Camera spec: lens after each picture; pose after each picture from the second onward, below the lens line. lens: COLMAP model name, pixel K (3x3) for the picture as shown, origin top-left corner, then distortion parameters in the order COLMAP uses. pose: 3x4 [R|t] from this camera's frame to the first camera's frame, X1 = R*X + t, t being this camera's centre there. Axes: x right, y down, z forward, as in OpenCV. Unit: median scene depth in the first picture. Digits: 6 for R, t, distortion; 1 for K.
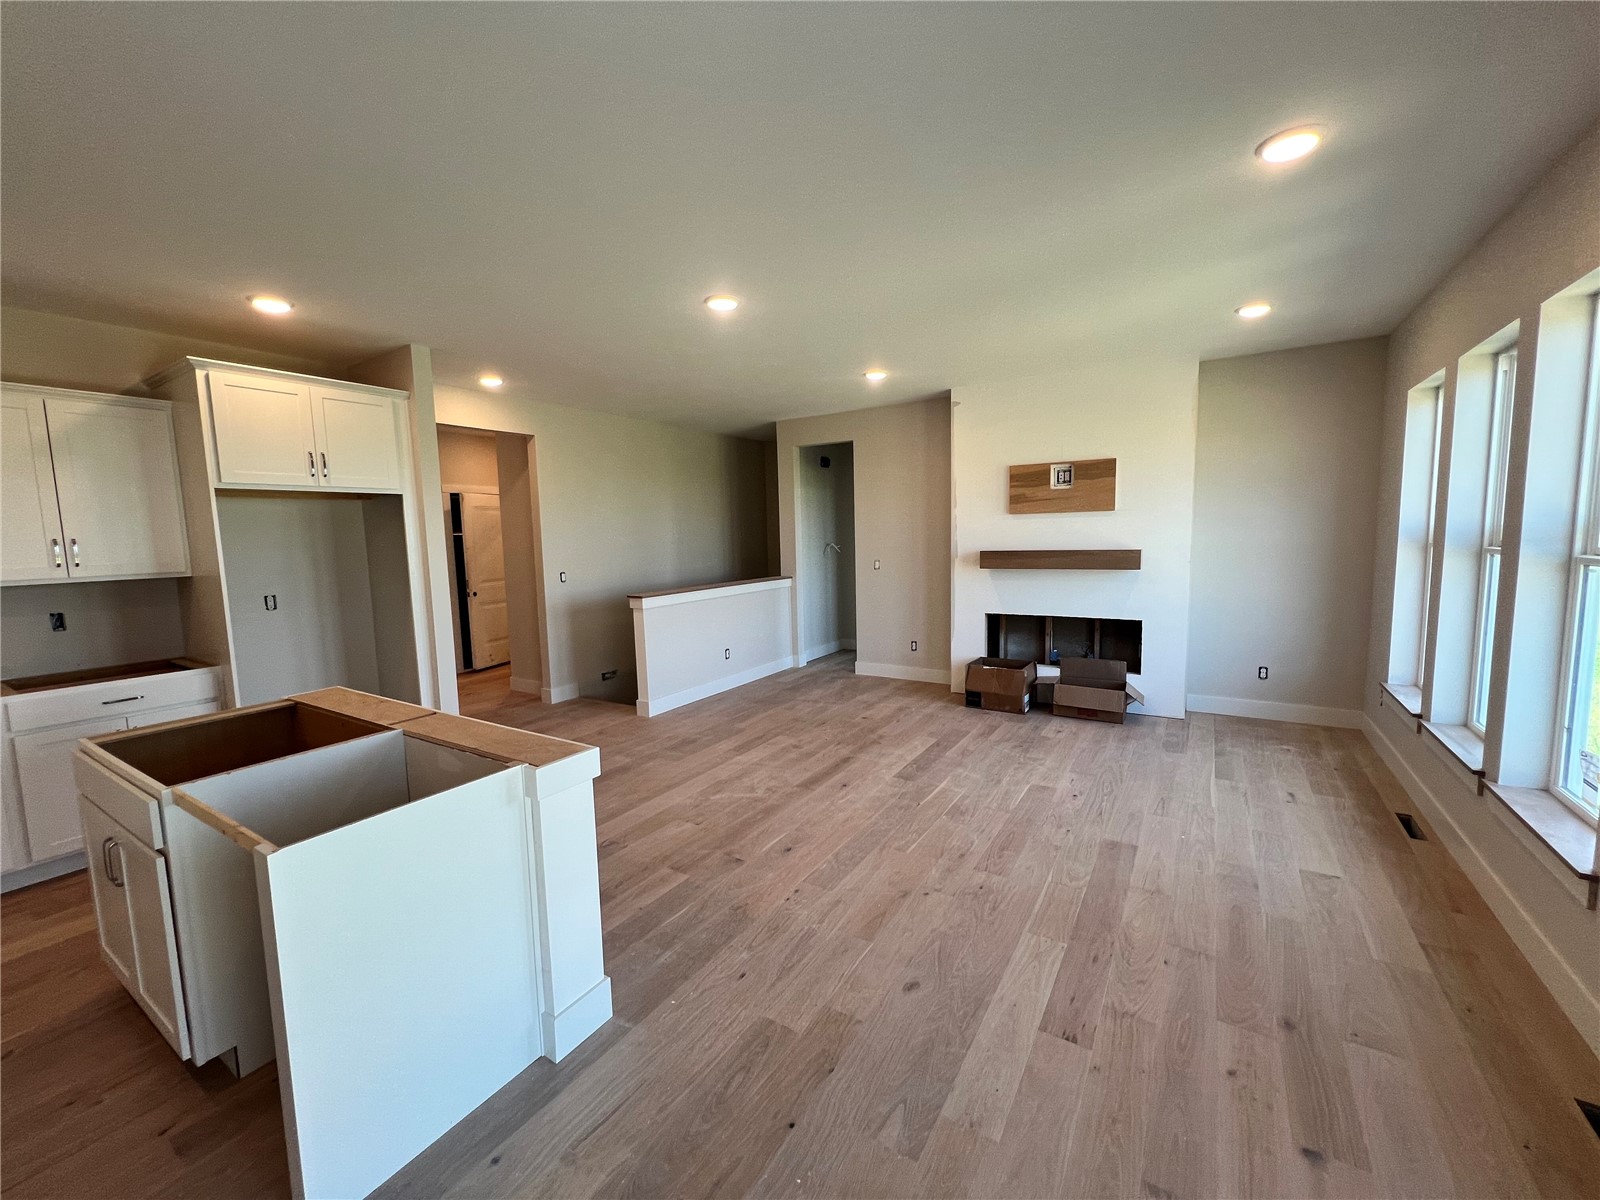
lens RADIAL K [[641.3, 0, 794.0], [0, 641.3, 598.0], [0, 0, 1]] dist [-0.000556, -0.000041]
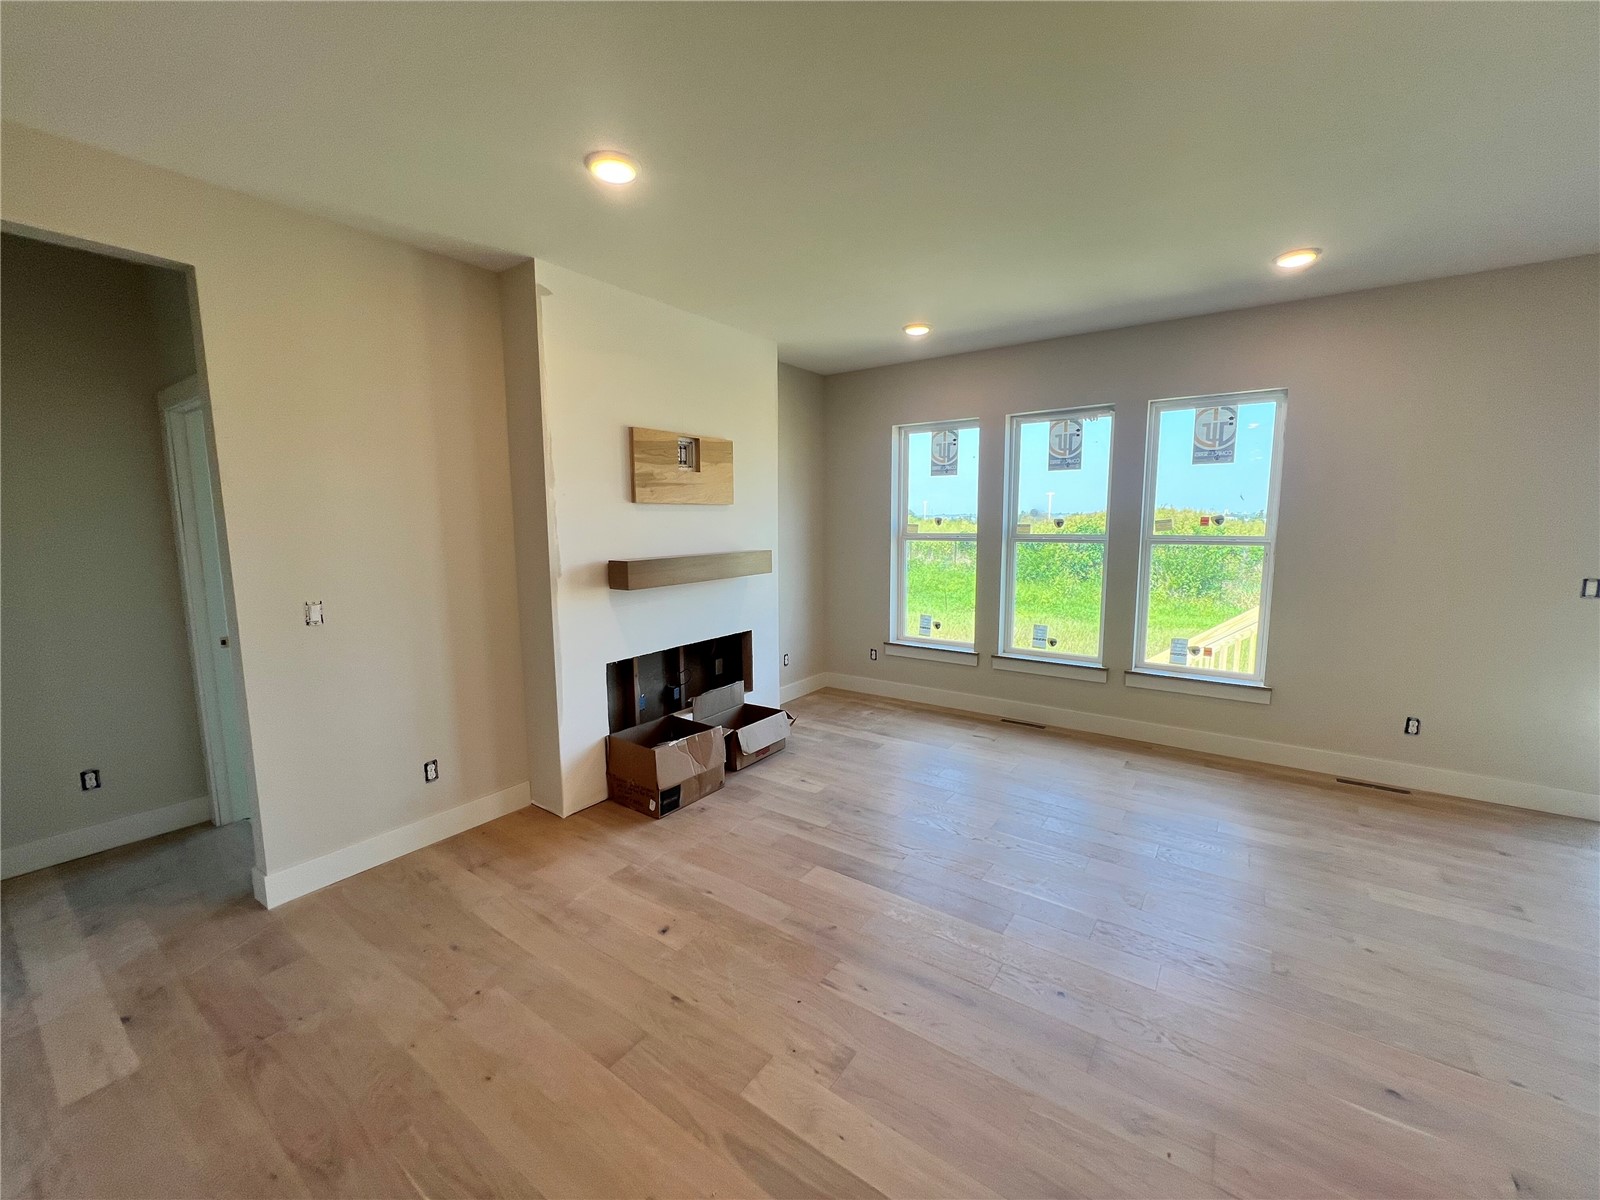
lens RADIAL K [[641.3, 0, 794.0], [0, 641.3, 598.0], [0, 0, 1]] dist [-0.000556, -0.000041]
pose [[0.033526, -0.102097, 0.994209, -0.337401], [0.100954, 0.990027, 0.098263, -0.091273], [-0.994326, 0.097075, 0.043498, 0.896489]]
